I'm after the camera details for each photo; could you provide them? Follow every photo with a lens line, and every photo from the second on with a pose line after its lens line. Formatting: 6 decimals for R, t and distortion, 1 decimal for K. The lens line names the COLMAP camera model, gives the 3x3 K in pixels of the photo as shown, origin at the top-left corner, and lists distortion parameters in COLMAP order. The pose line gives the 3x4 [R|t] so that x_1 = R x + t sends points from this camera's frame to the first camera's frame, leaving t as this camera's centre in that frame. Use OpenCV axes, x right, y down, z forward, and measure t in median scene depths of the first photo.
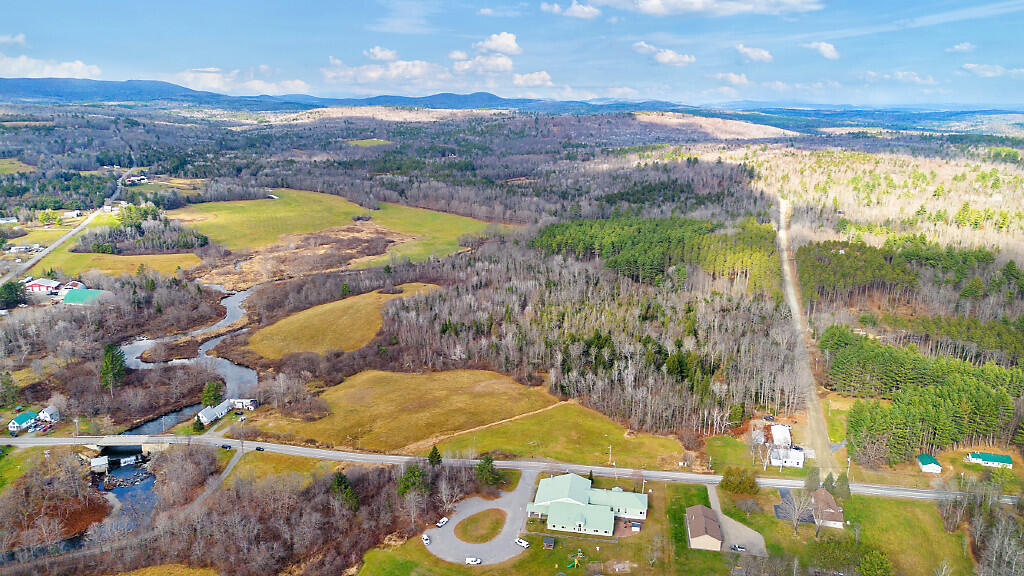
lens RADIAL K [[717.2, 0, 512.0], [0, 717.2, 288.0], [0, 0, 1]] dist [0.086035, -0.083380]
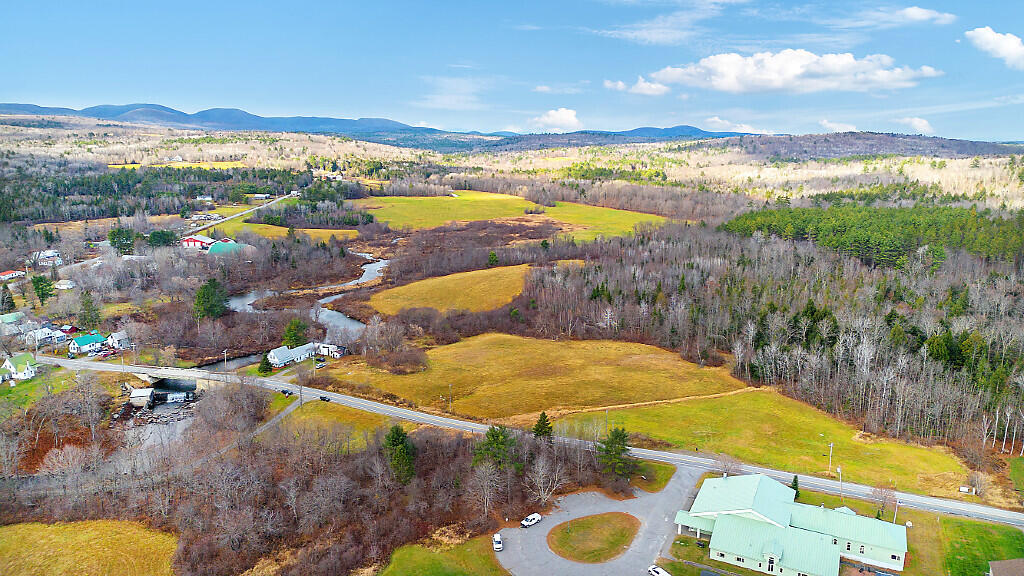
lens RADIAL K [[717.2, 0, 512.0], [0, 717.2, 288.0], [0, 0, 1]] dist [0.086035, -0.083380]
pose [[0.963905, 0.055727, -0.260348, 0.028071], [-0.069012, 0.996725, -0.042161, 0.122104], [0.257146, 0.058607, 0.964594, 0.311198]]
